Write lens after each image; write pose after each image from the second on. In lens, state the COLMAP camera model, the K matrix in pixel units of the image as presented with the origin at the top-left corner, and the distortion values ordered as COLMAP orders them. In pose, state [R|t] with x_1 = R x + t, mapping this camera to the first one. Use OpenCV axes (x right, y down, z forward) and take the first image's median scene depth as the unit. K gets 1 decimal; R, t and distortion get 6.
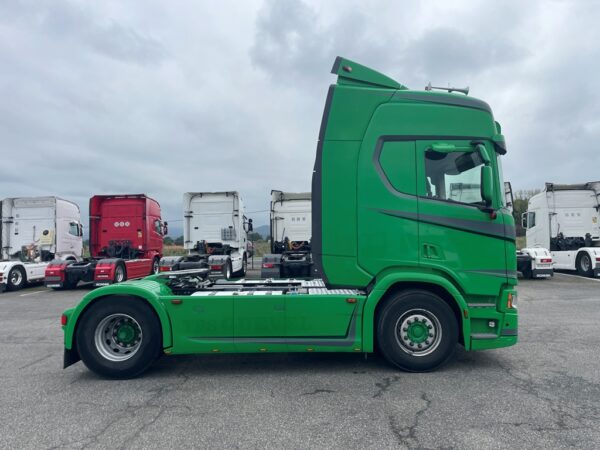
lens RADIAL K [[447.0, 0, 305.1], [0, 447.0, 227.8], [0, 0, 1]] dist [0.091847, -0.116535]
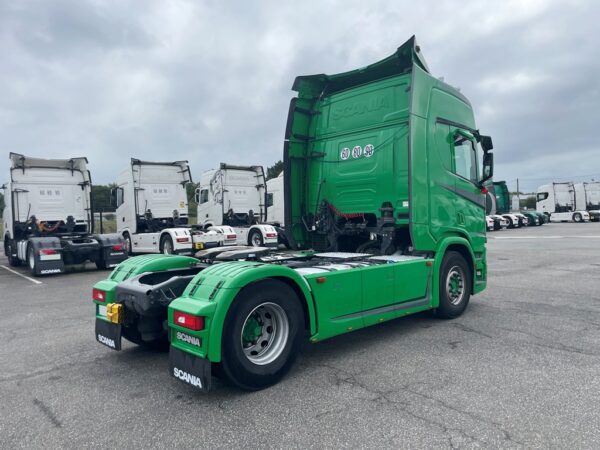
lens RADIAL K [[449.9, 0, 300.0], [0, 449.9, 225.0], [0, 0, 1]] dist [0.092406, -0.113267]
pose [[0.725879, -0.018613, 0.687571, -0.887764], [-0.005104, 0.999461, 0.032444, 0.031614], [-0.687804, -0.027060, 0.725392, 0.402339]]
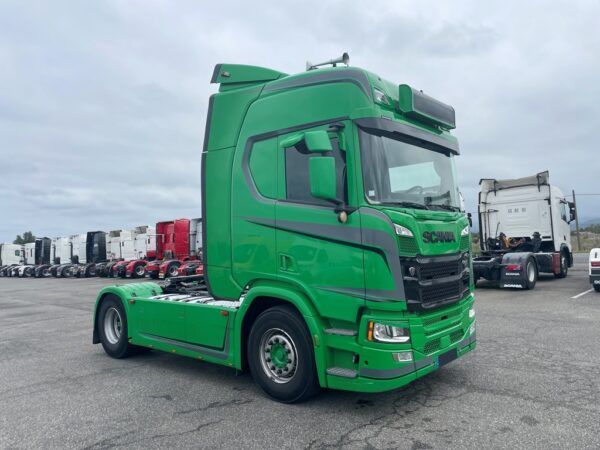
lens RADIAL K [[449.9, 0, 300.0], [0, 449.9, 225.0], [0, 0, 1]] dist [0.092406, -0.113267]
pose [[0.745673, -0.043194, -0.664911, 0.874038], [0.047979, 0.998787, -0.011077, -0.009019], [0.664583, -0.023642, 0.746840, 0.376583]]
